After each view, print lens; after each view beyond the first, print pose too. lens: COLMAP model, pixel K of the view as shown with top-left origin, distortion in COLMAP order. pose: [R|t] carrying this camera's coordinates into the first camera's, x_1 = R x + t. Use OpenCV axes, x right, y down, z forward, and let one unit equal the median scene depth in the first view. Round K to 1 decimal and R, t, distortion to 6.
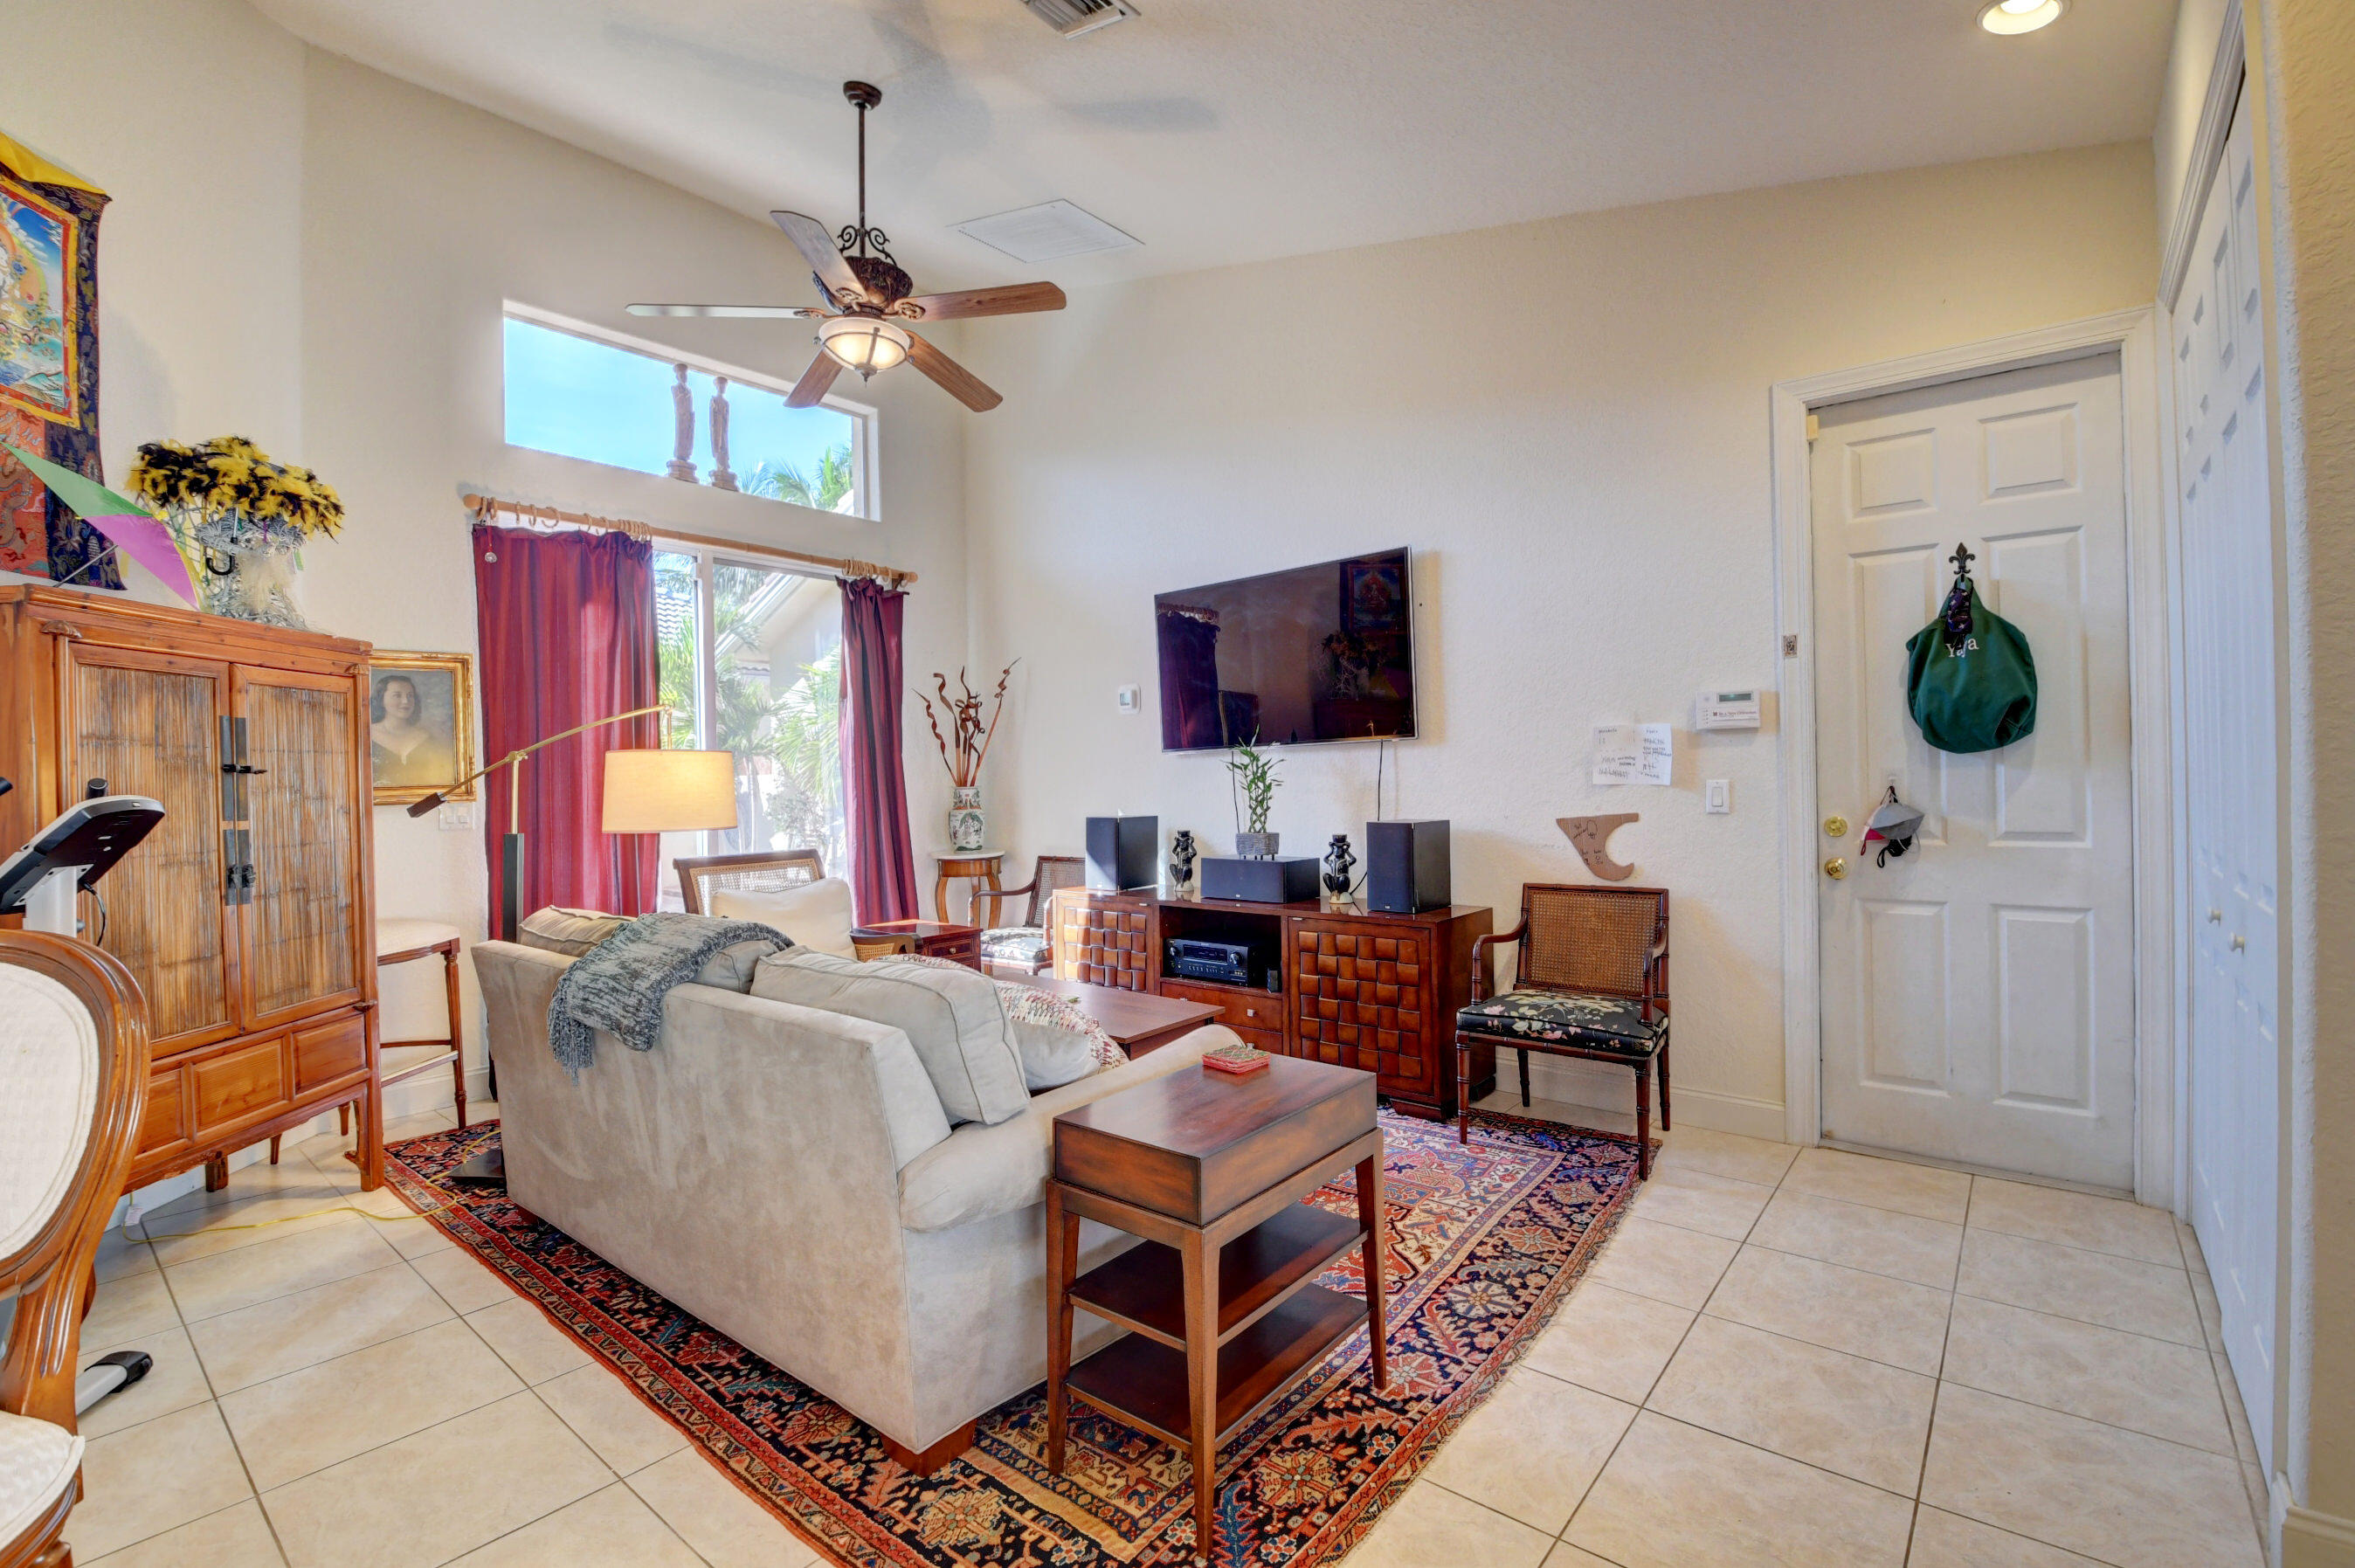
lens RADIAL K [[1044.1, 0, 1175.7], [0, 1044.1, 782.8], [0, 0, 1]] dist [0.002358, -0.015263]
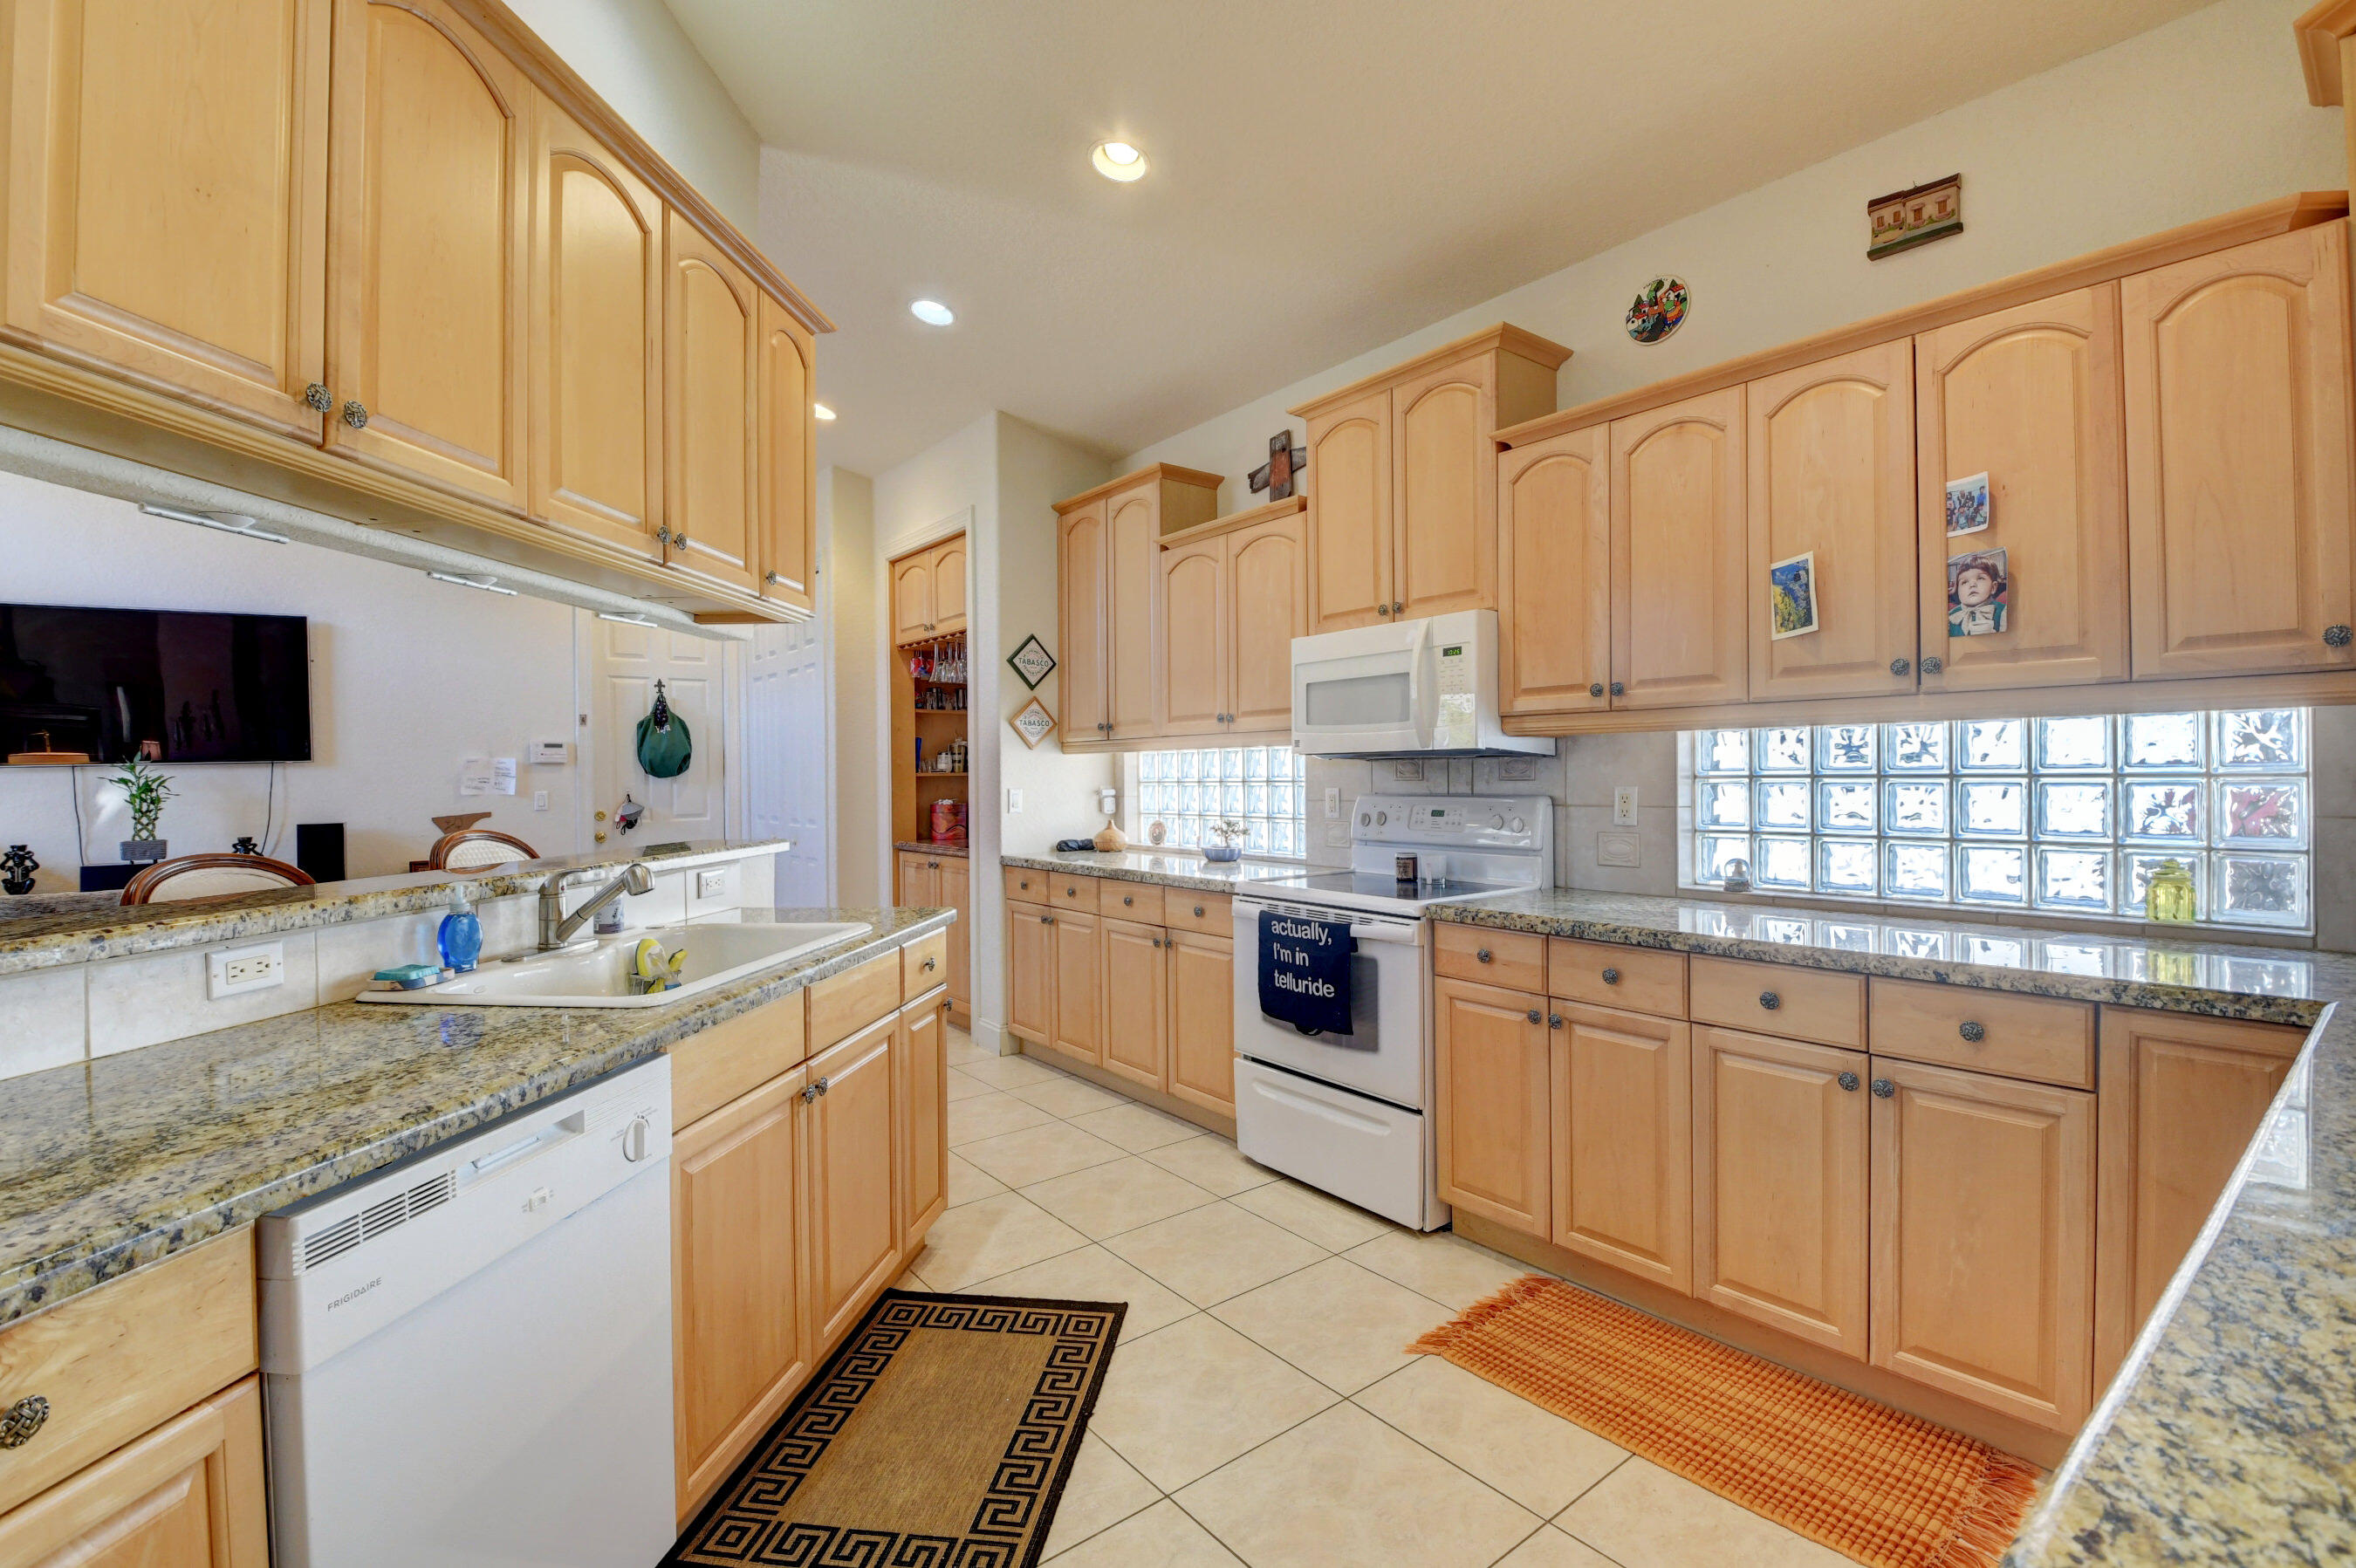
lens RADIAL K [[1044.5, 0, 1170.8], [0, 1044.5, 774.5], [0, 0, 1]] dist [0.002358, -0.015263]
pose [[0.211575, 0.011560, 0.977293, -1.005181], [0.009491, 0.999859, -0.013881, 0.003325], [-0.977316, 0.012212, 0.211435, -0.424760]]
